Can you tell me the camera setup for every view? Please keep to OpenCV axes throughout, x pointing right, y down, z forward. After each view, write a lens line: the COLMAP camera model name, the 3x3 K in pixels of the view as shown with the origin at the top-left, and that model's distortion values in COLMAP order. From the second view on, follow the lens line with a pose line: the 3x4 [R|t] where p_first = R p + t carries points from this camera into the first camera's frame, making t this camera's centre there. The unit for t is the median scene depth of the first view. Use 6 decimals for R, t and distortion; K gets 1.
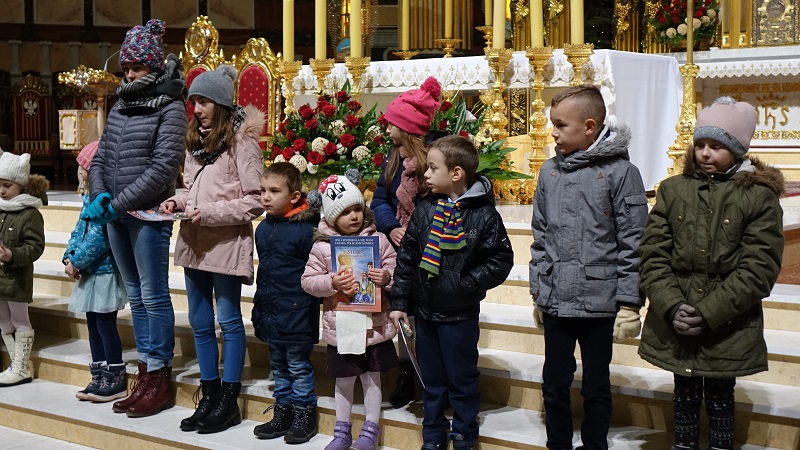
lens RADIAL K [[1177.7, 0, 393.7], [0, 1177.7, 220.8], [0, 0, 1]] dist [0.013682, 0.000000]
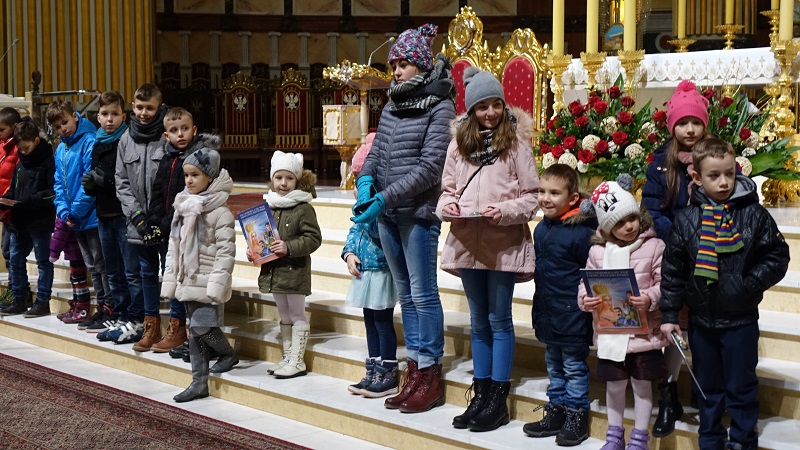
lens RADIAL K [[1267.5, 0, 393.7], [0, 1267.5, 220.4], [0, 0, 1]] dist [0.020021, 0.000000]
pose [[0.978059, 0.013159, -0.207910, -0.003702], [-0.012738, 0.999913, 0.003361, -0.002279], [0.207936, -0.000639, 0.978142, -0.051895]]
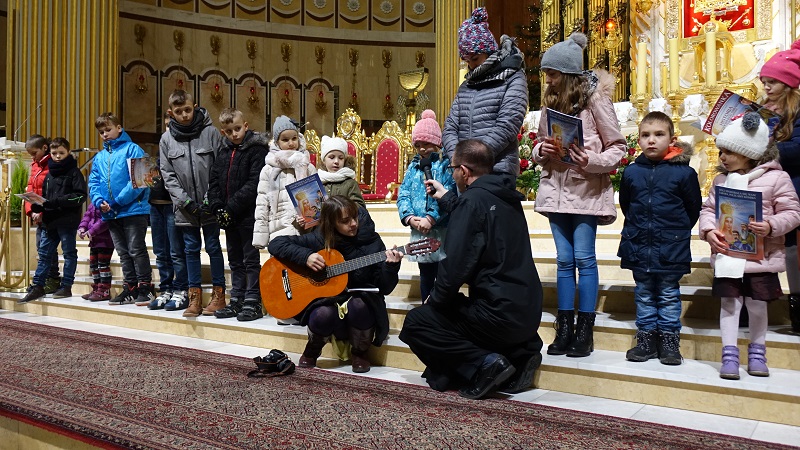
lens RADIAL K [[670.2, 0, 403.8], [0, 670.2, 224.0], [0, 0, 1]] dist [0.005680, -0.006457]
pose [[0.998043, 0.019180, 0.059522, -0.245201], [-0.014485, 0.996822, -0.078328, 0.072697], [-0.060835, 0.077313, 0.995149, 0.250386]]
